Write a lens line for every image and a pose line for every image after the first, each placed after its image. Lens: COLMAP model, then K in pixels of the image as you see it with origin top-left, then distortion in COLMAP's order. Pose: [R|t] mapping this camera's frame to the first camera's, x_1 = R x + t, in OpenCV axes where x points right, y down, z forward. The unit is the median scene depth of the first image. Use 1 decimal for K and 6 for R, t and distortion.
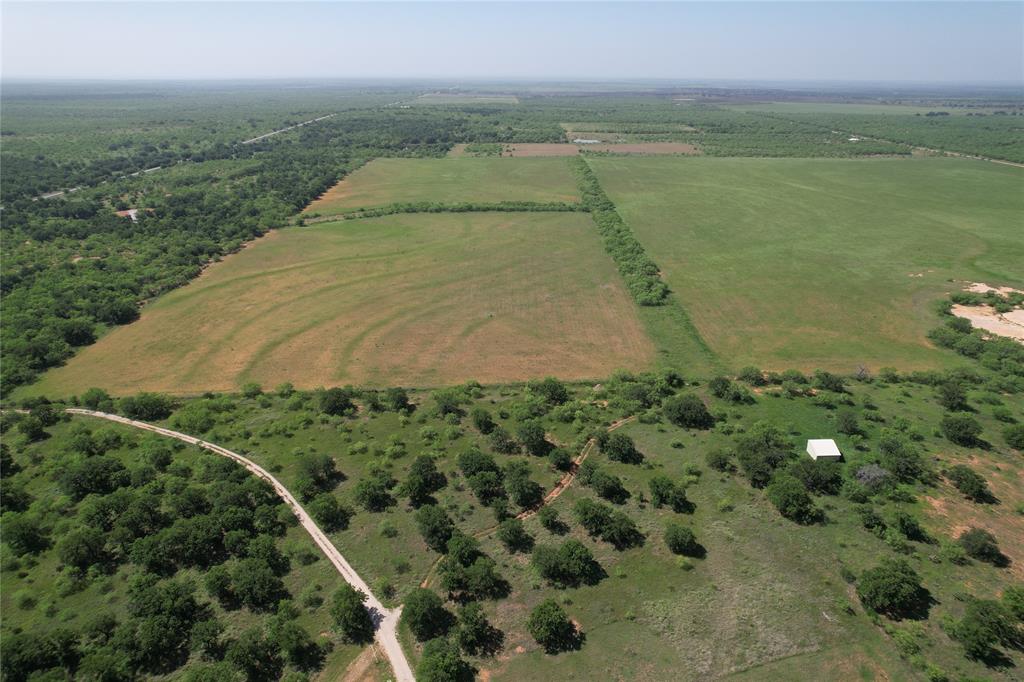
lens RADIAL K [[661.0, 0, 512.0], [0, 661.0, 341.0], [0, 0, 1]] dist [-0.076758, 0.064591]
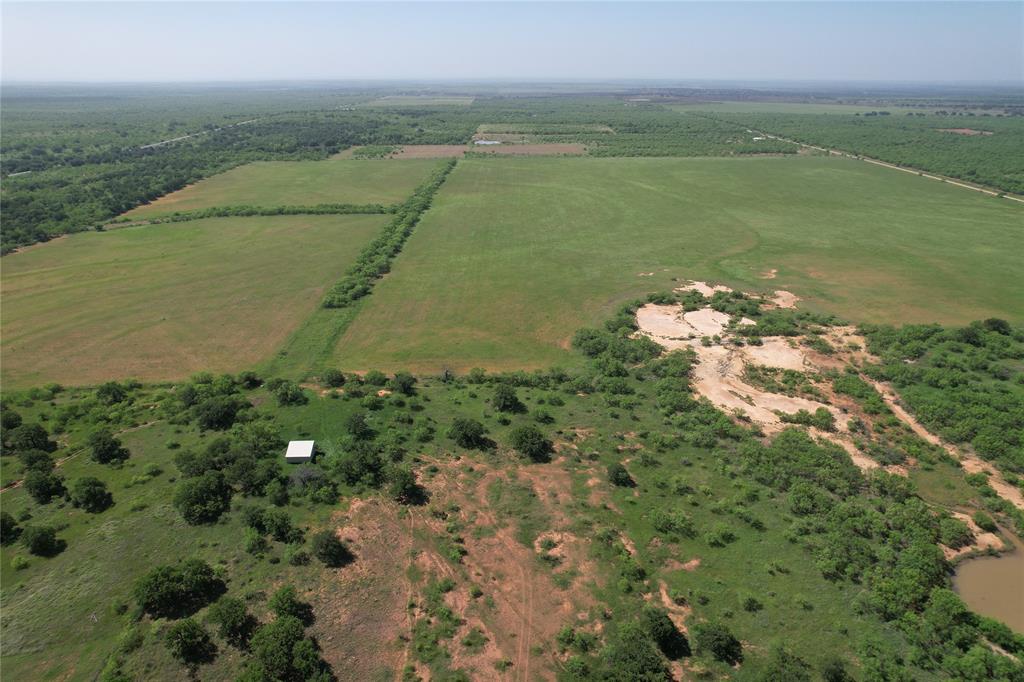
lens RADIAL K [[661.0, 0, 512.0], [0, 661.0, 341.0], [0, 0, 1]] dist [-0.076758, 0.064591]
pose [[0.999929, -0.006910, 0.009738, 0.159721], [0.006924, 0.999975, -0.001341, 0.000312], [-0.009729, 0.001409, 0.999952, -0.002895]]
